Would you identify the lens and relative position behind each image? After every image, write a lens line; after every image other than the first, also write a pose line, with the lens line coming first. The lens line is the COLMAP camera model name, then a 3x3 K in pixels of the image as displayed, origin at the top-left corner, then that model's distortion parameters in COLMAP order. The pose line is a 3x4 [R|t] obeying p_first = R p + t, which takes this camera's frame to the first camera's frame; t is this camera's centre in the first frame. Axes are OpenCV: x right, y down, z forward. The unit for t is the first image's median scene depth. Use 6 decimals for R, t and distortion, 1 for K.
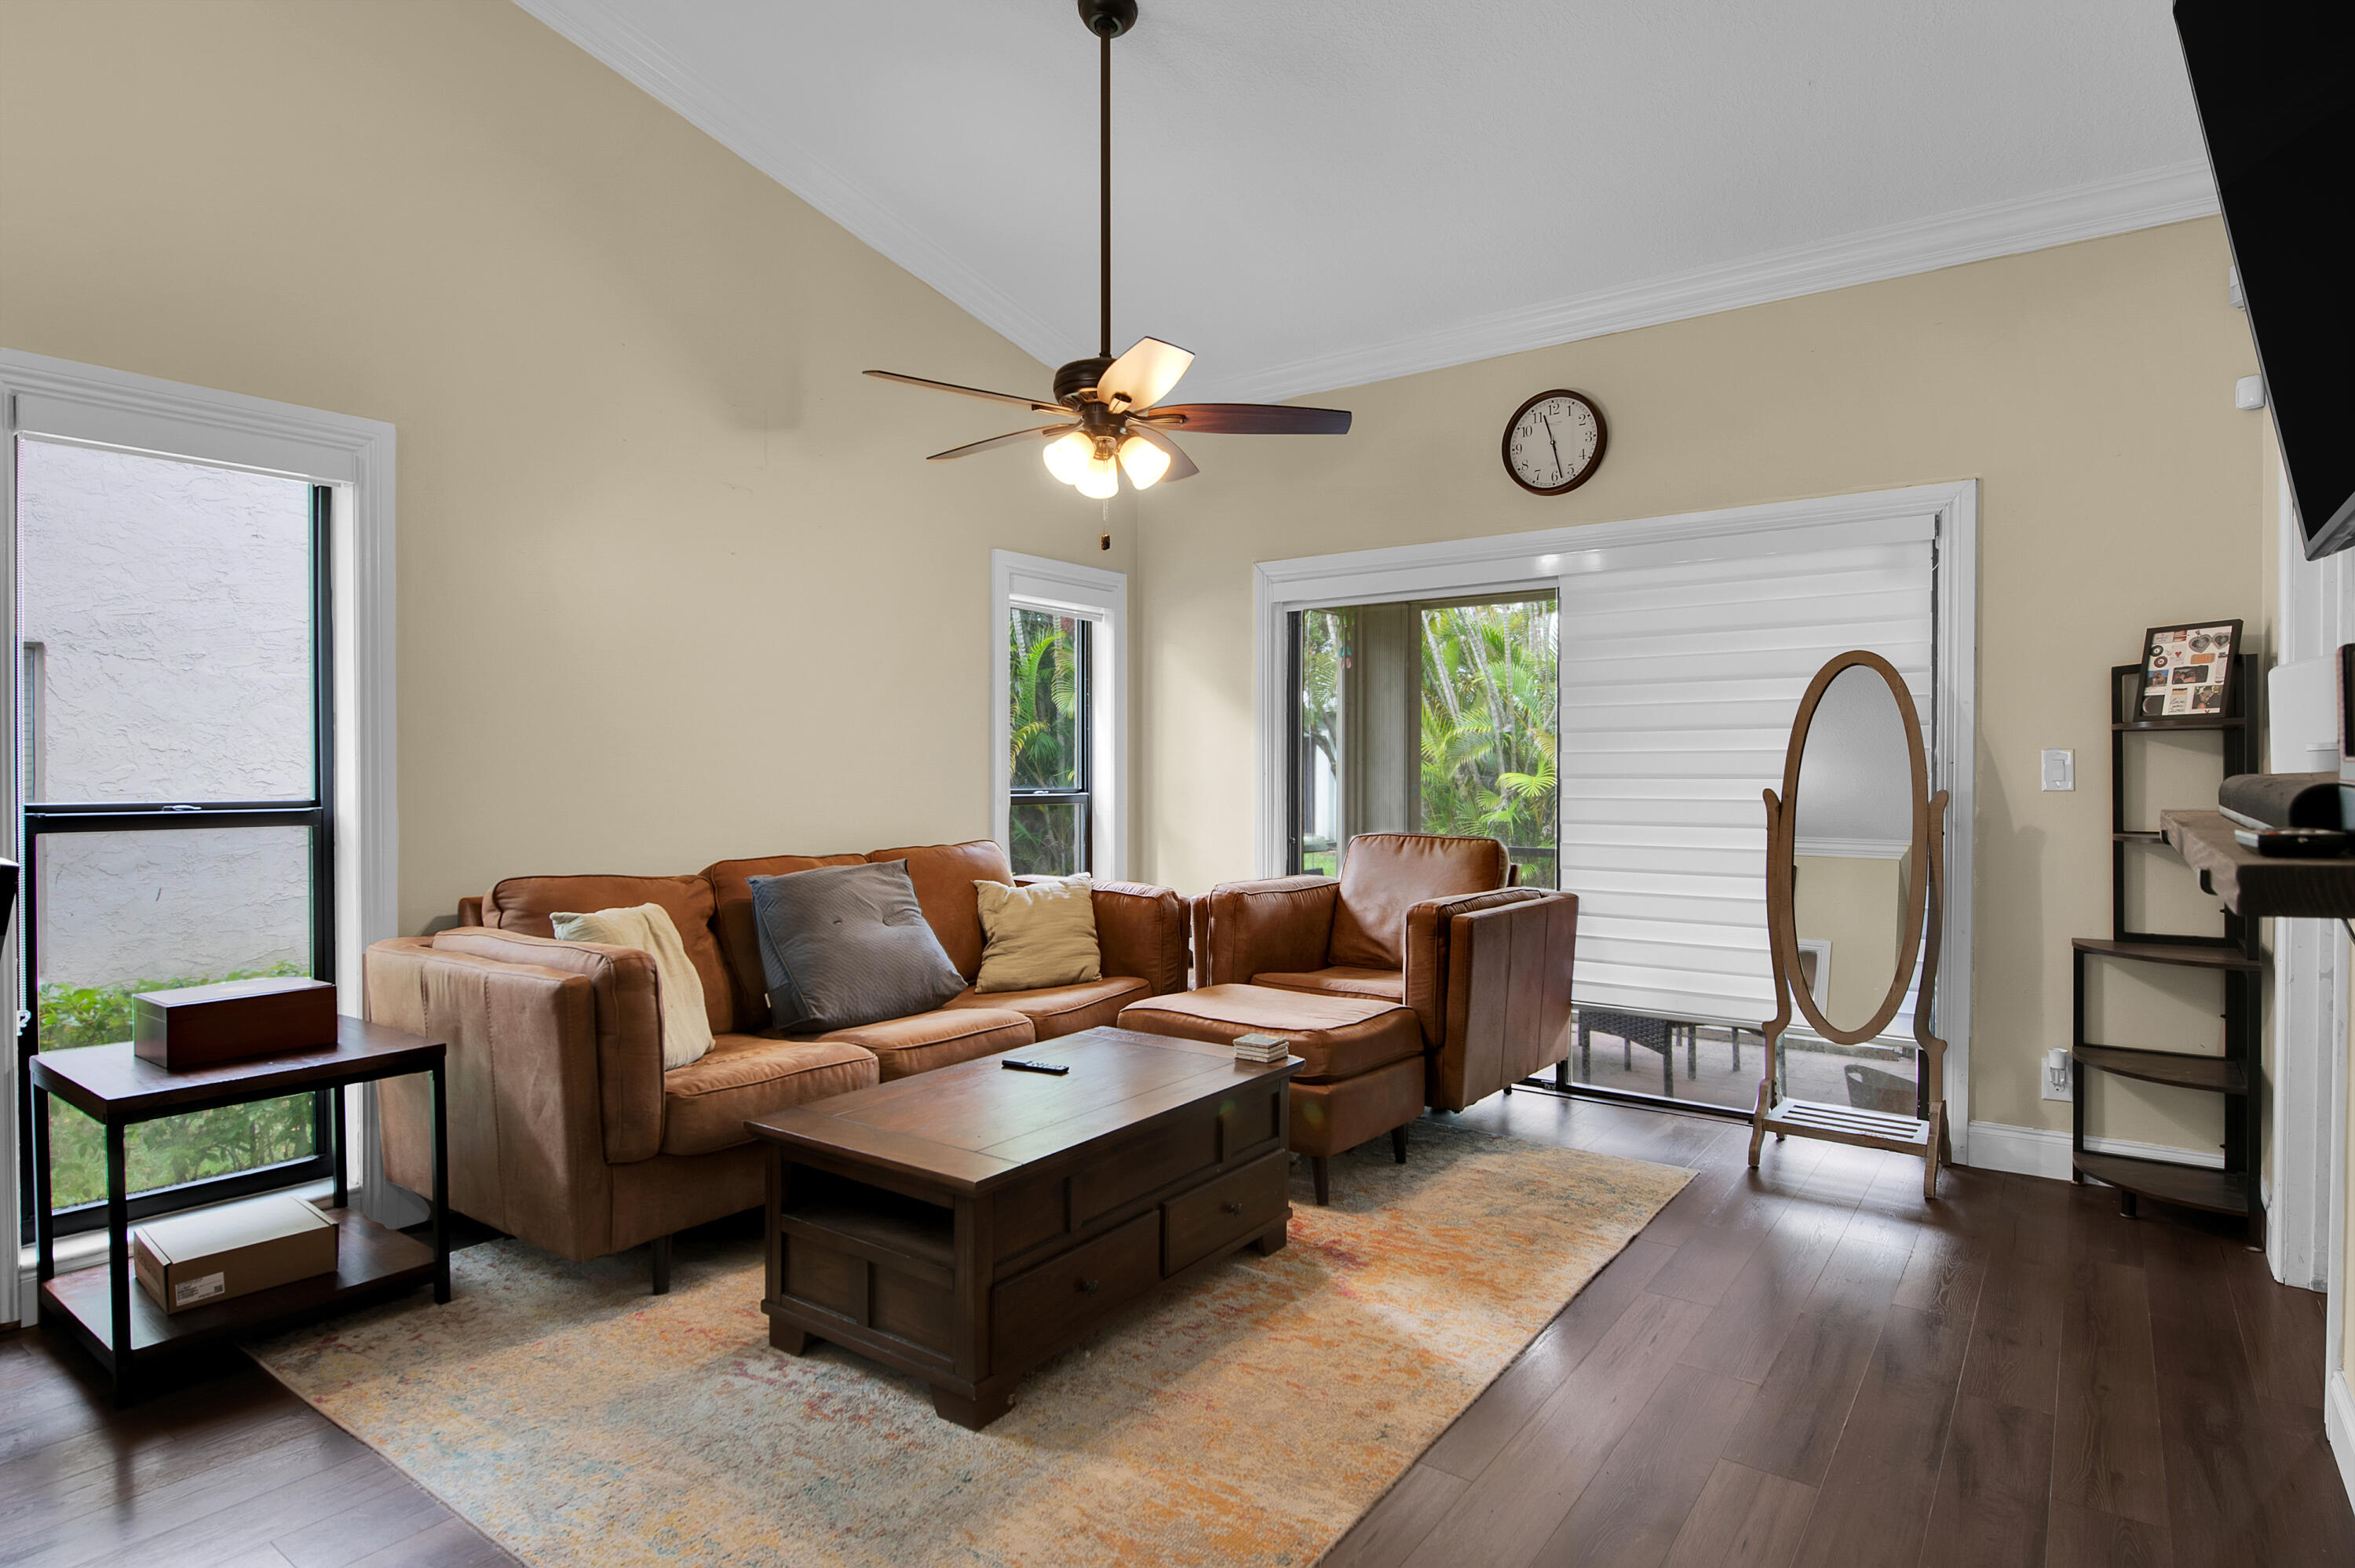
lens RADIAL K [[1231.3, 0, 1193.4], [0, 1231.3, 776.1], [0, 0, 1]] dist [-0.017957, -0.001743]
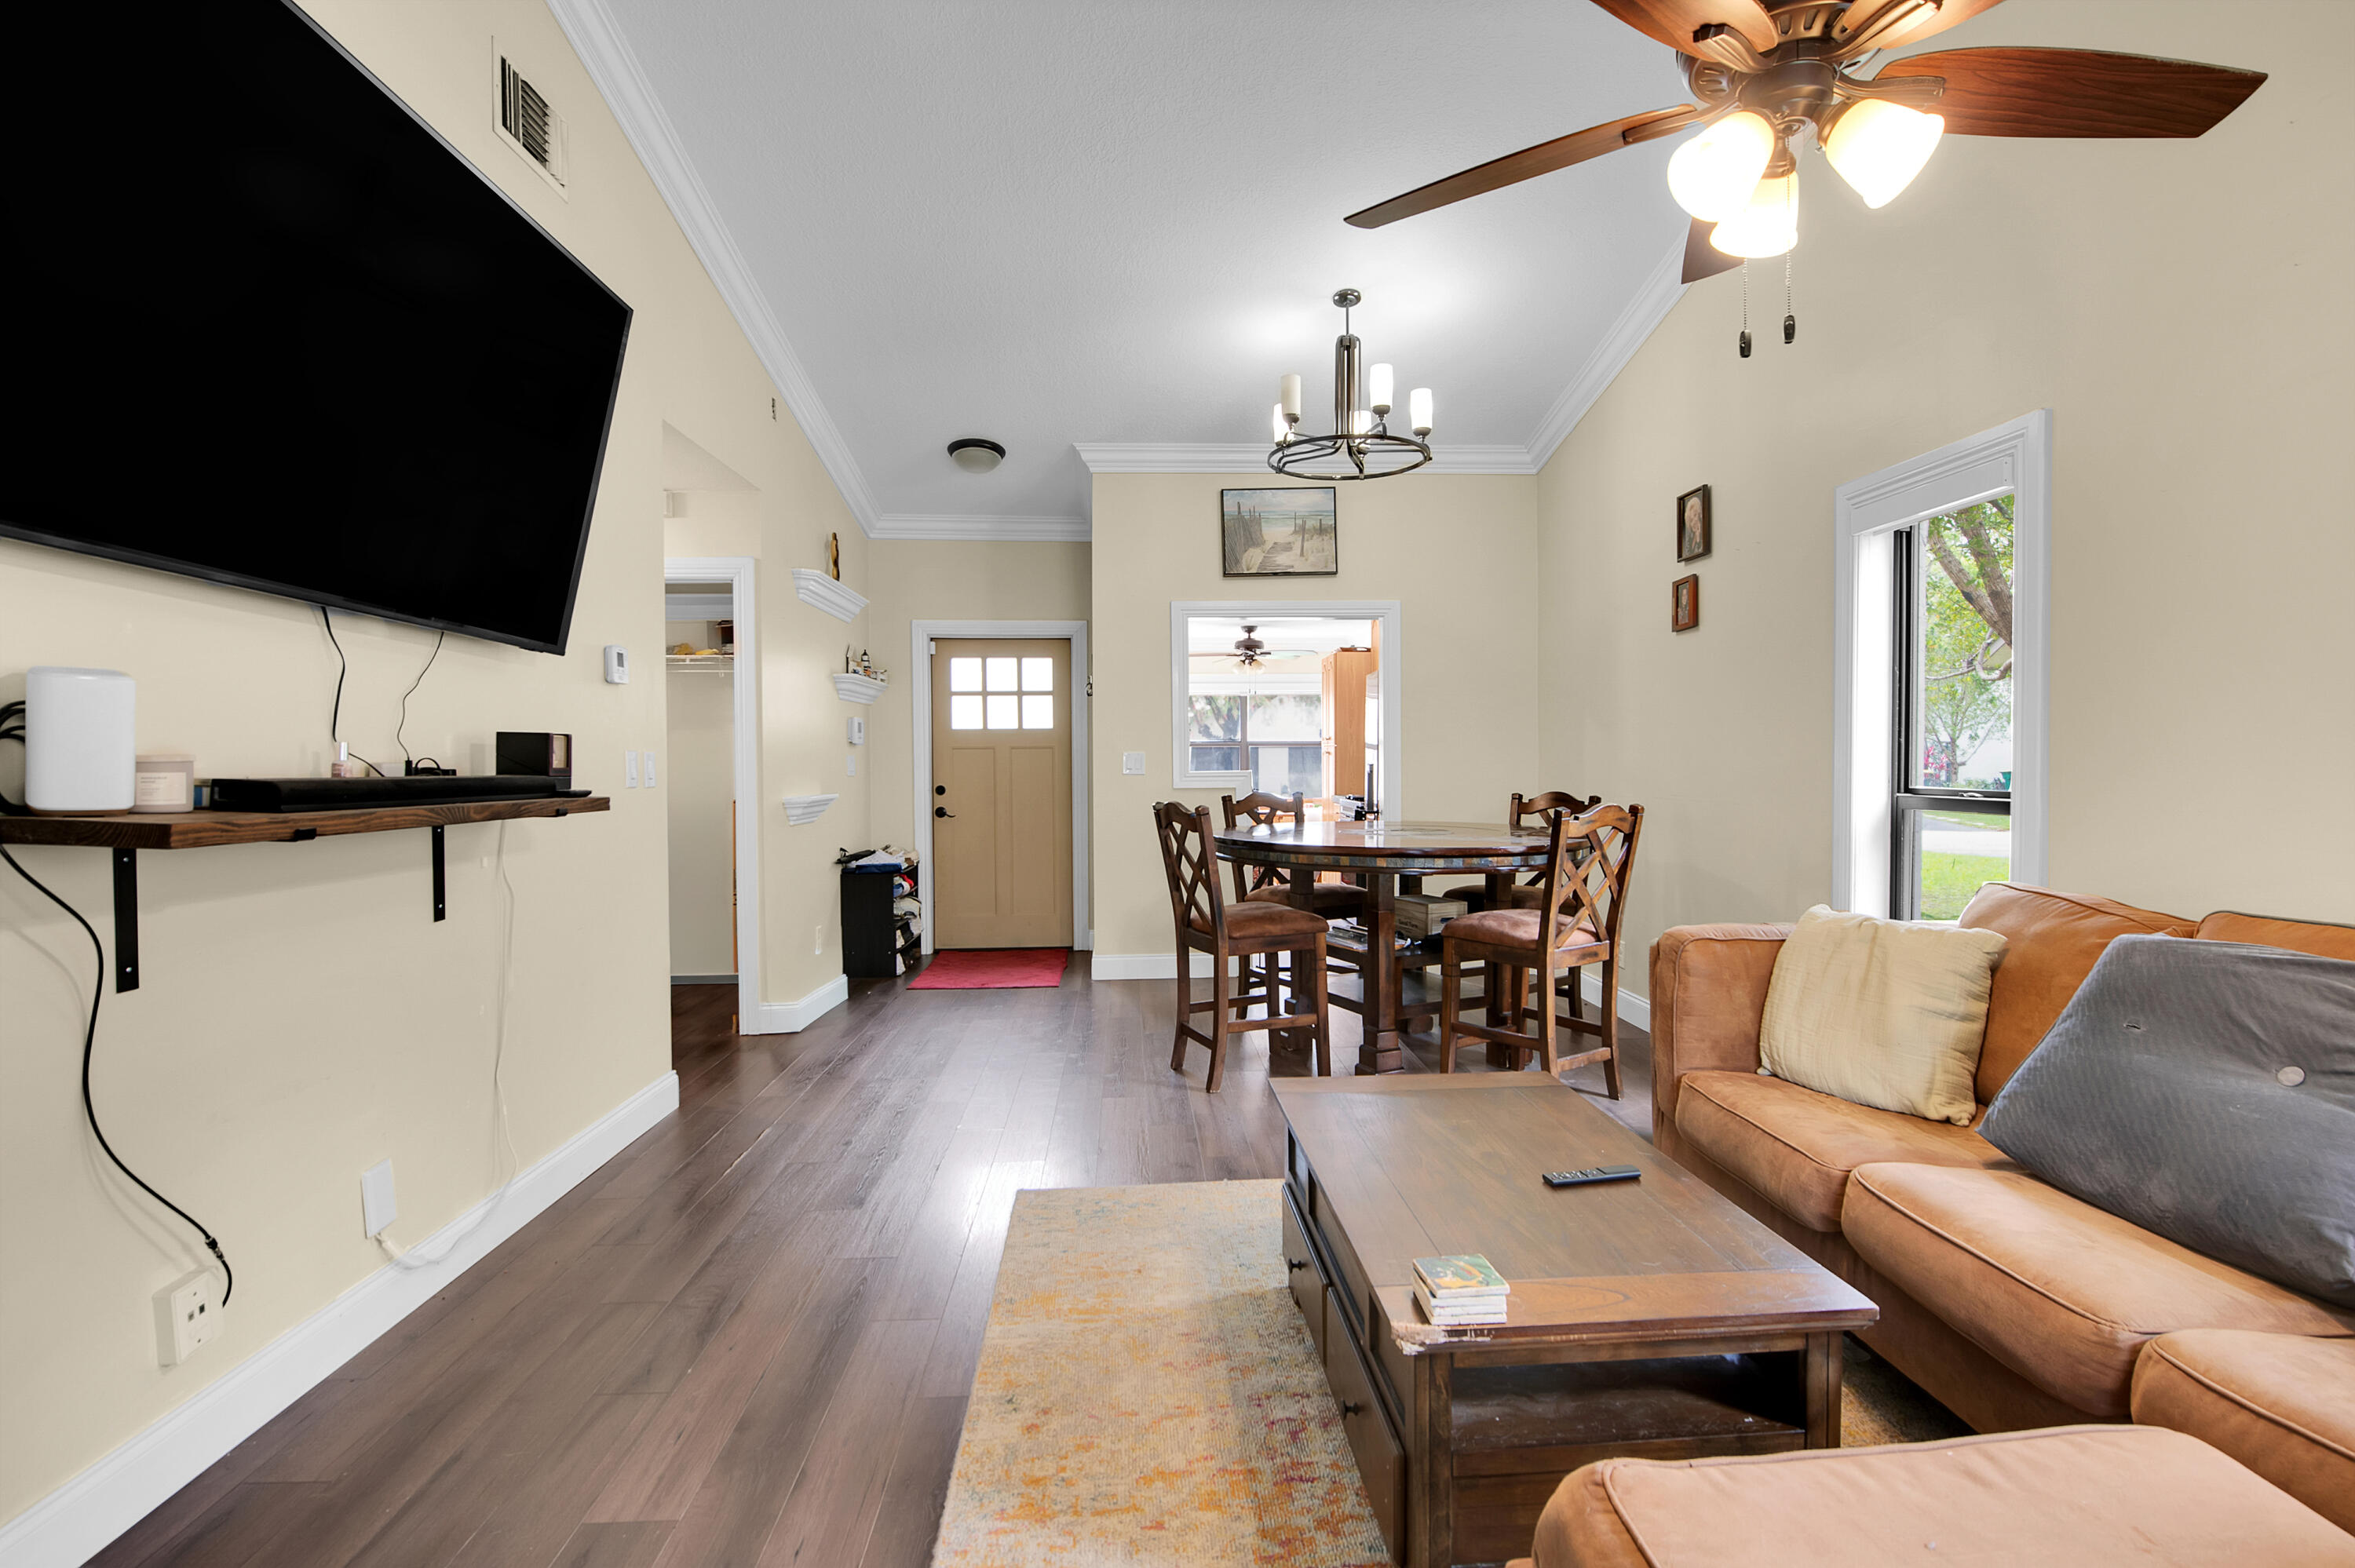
lens RADIAL K [[1099.5, 0, 1177.5], [0, 1099.5, 784.0], [0, 0, 1]] dist [-0.013305, -0.000608]
pose [[-0.774053, 0.012308, -0.633001, 0.381144], [0.000165, 0.999815, 0.019239, -0.005529], [0.633121, 0.014788, -0.773912, 1.092449]]
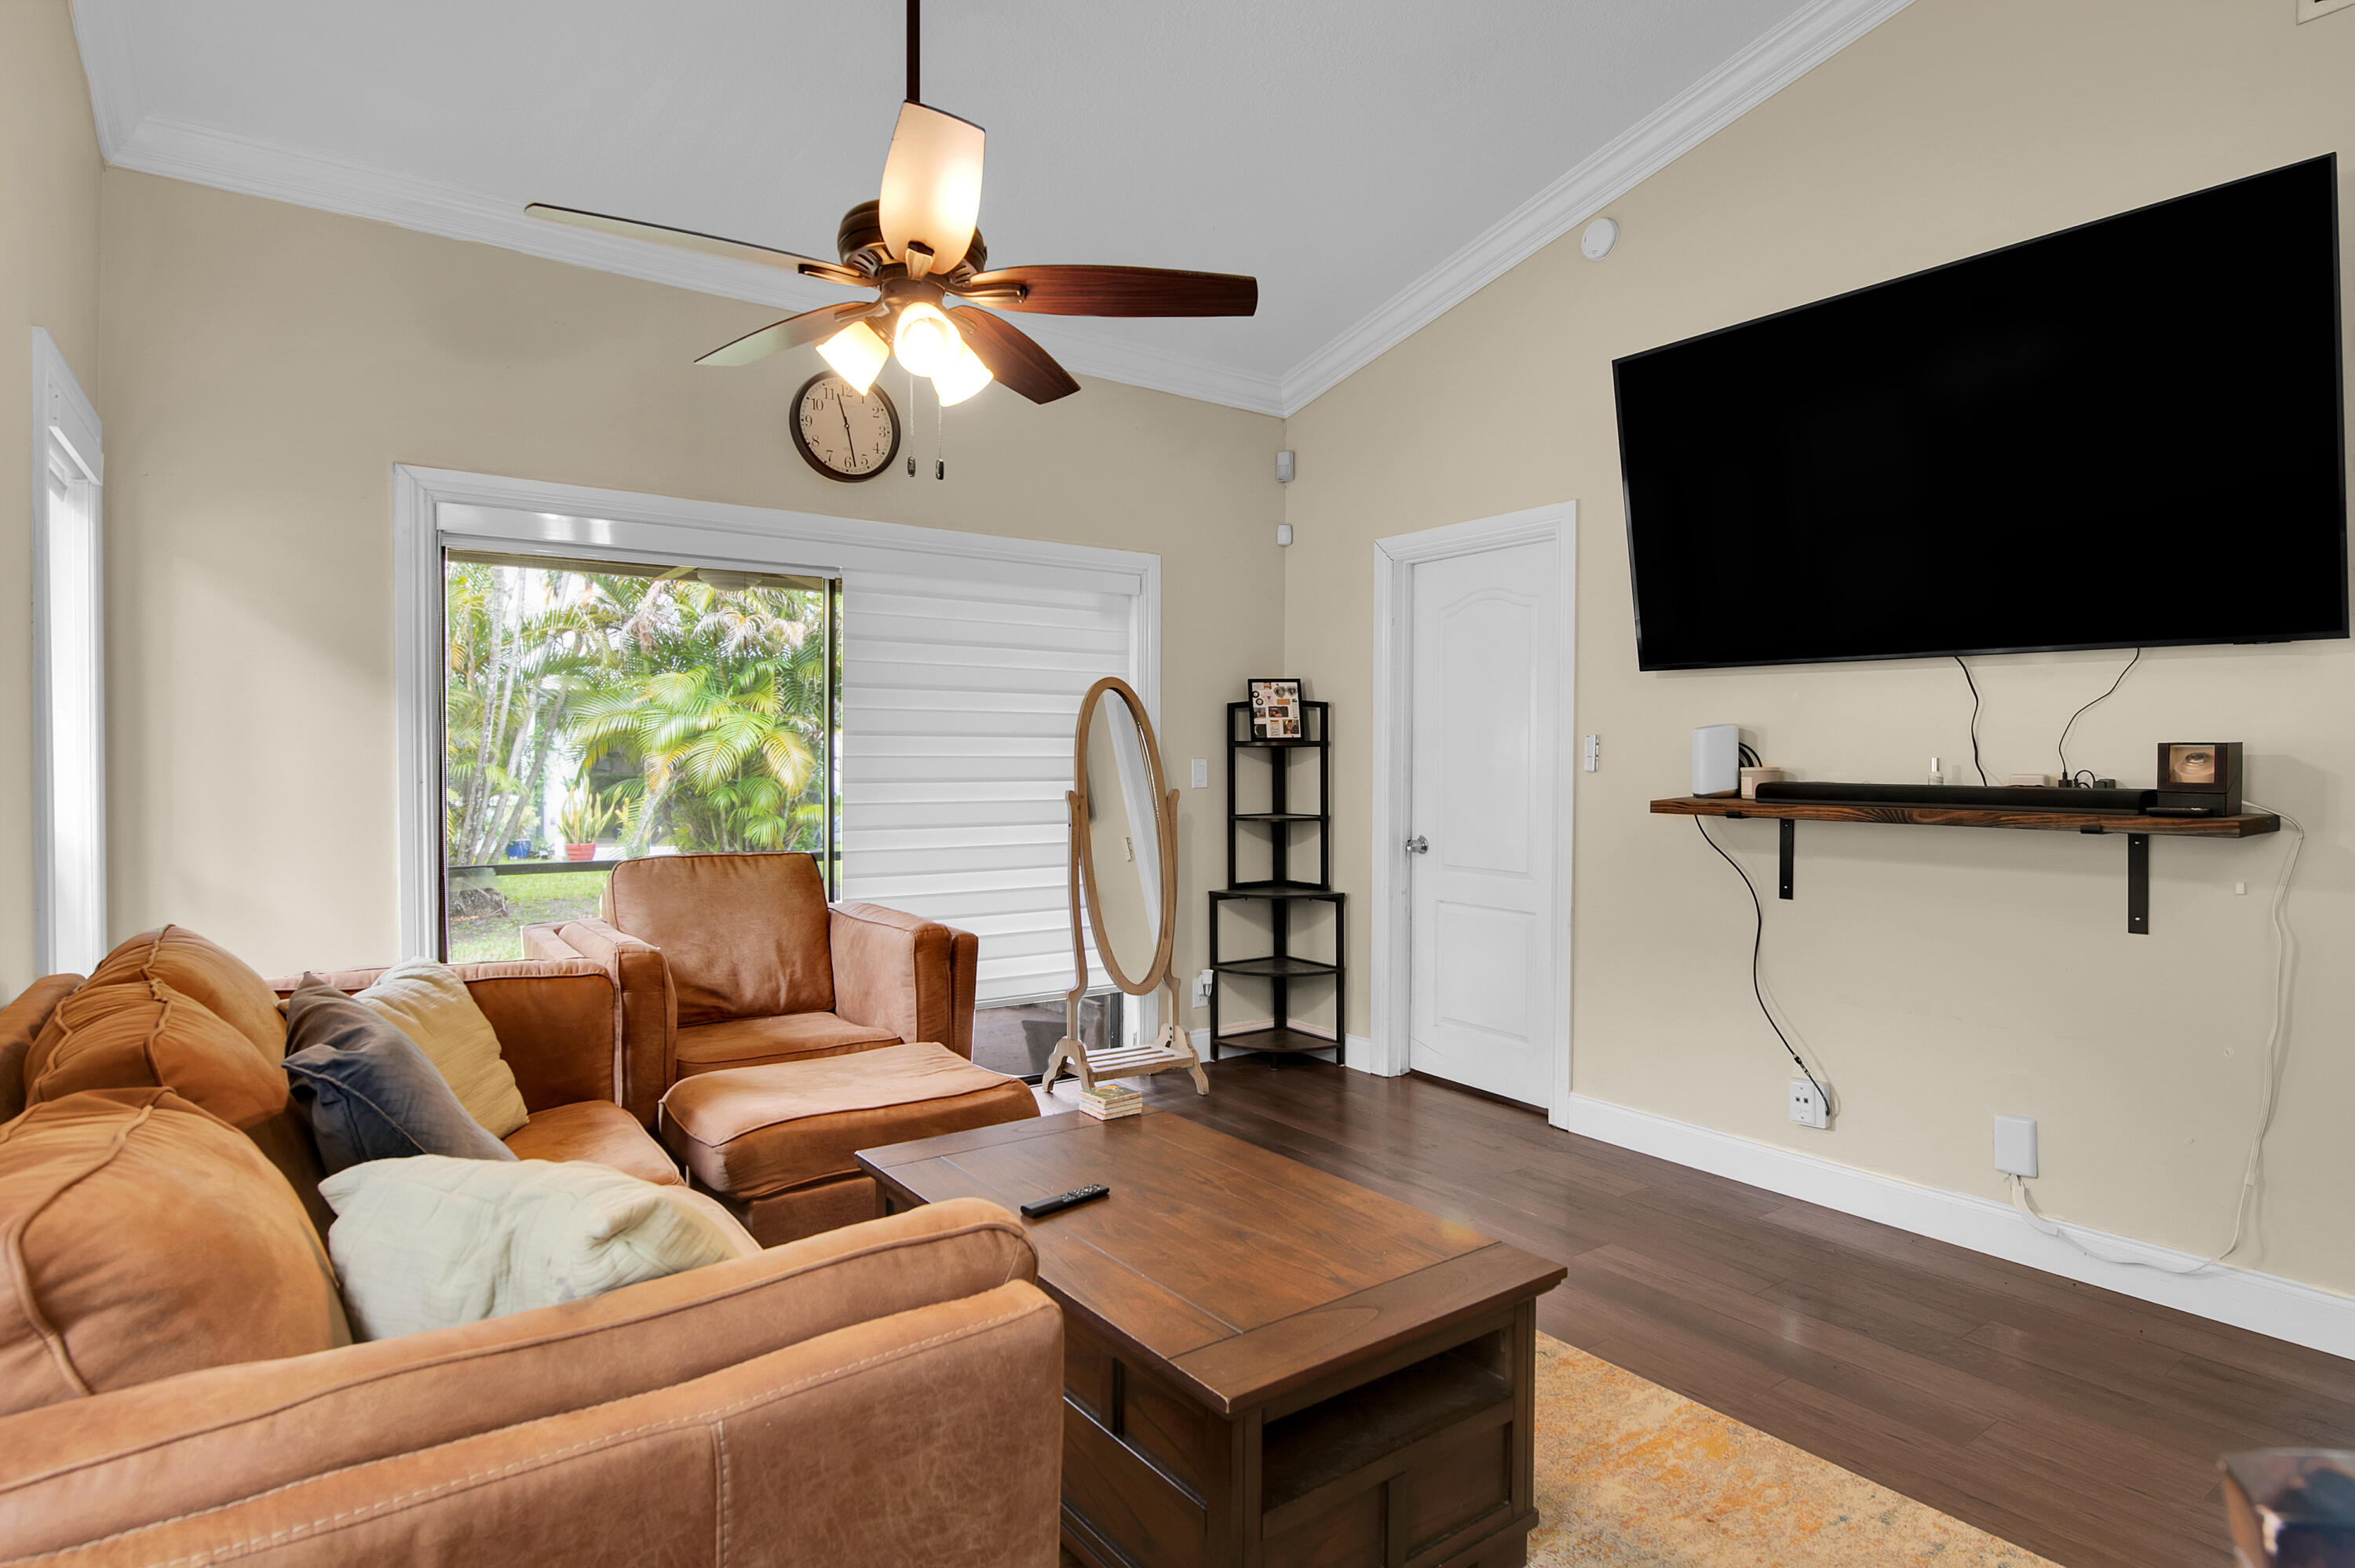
lens RADIAL K [[1203.8, 0, 1177.5], [0, 1203.8, 784.0], [0, 0, 1]] dist [-0.002033, -0.000643]
pose [[0.333997, -0.014915, 0.942456, -0.627090], [0.003510, 0.999888, 0.014580, -0.013382], [-0.942568, -0.001561, 0.334012, 0.572075]]
